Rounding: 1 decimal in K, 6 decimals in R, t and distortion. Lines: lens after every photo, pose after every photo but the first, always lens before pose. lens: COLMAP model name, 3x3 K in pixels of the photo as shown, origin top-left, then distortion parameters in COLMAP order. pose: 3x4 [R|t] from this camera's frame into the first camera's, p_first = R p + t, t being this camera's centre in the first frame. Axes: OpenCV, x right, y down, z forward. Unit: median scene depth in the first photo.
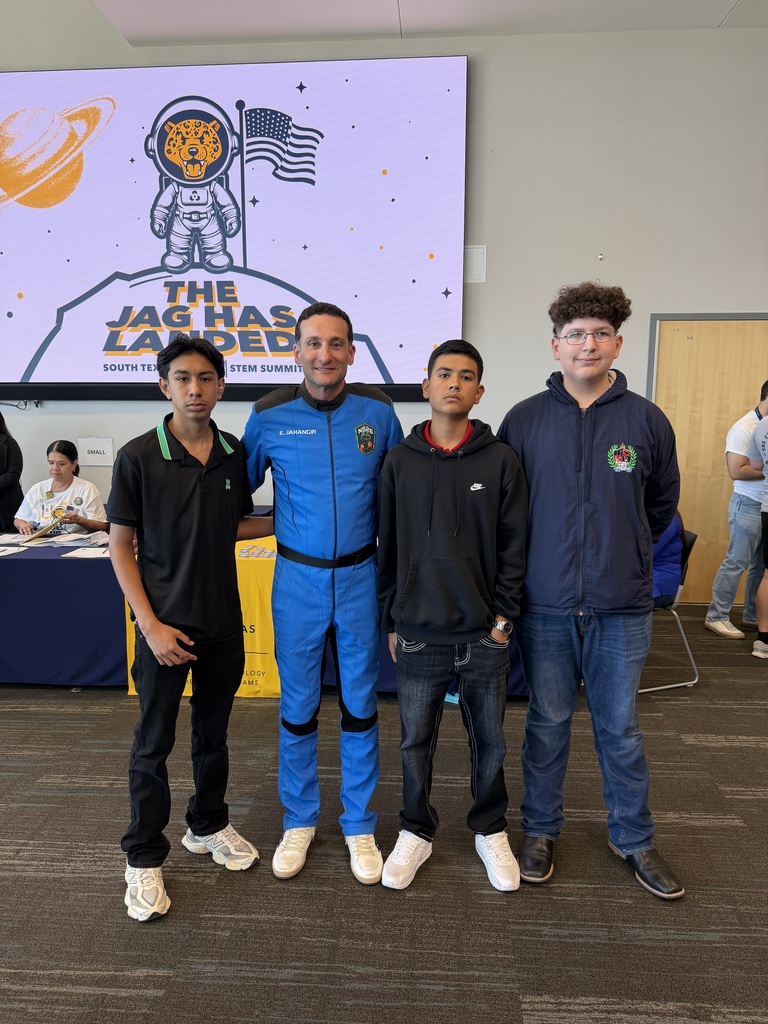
lens RADIAL K [[717.3, 0, 384.4], [0, 717.3, 516.6], [0, 0, 1]] dist [0.006604, 0.000228]
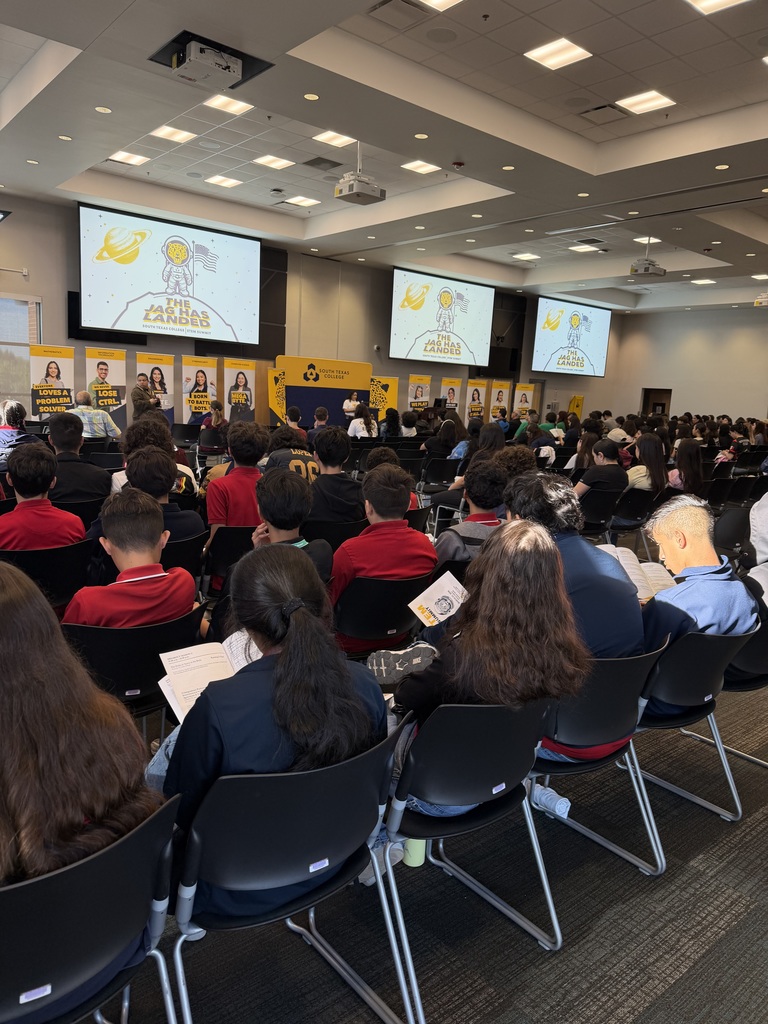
lens RADIAL K [[717.3, 0, 383.5], [0, 717.3, 512.5], [0, 0, 1]] dist [0.006604, 0.000228]
pose [[0.710930, -0.082562, 0.698400, -1.753074], [0.042249, 0.996305, 0.074772, 0.341818], [-0.701993, -0.023651, 0.711791, -1.639809]]
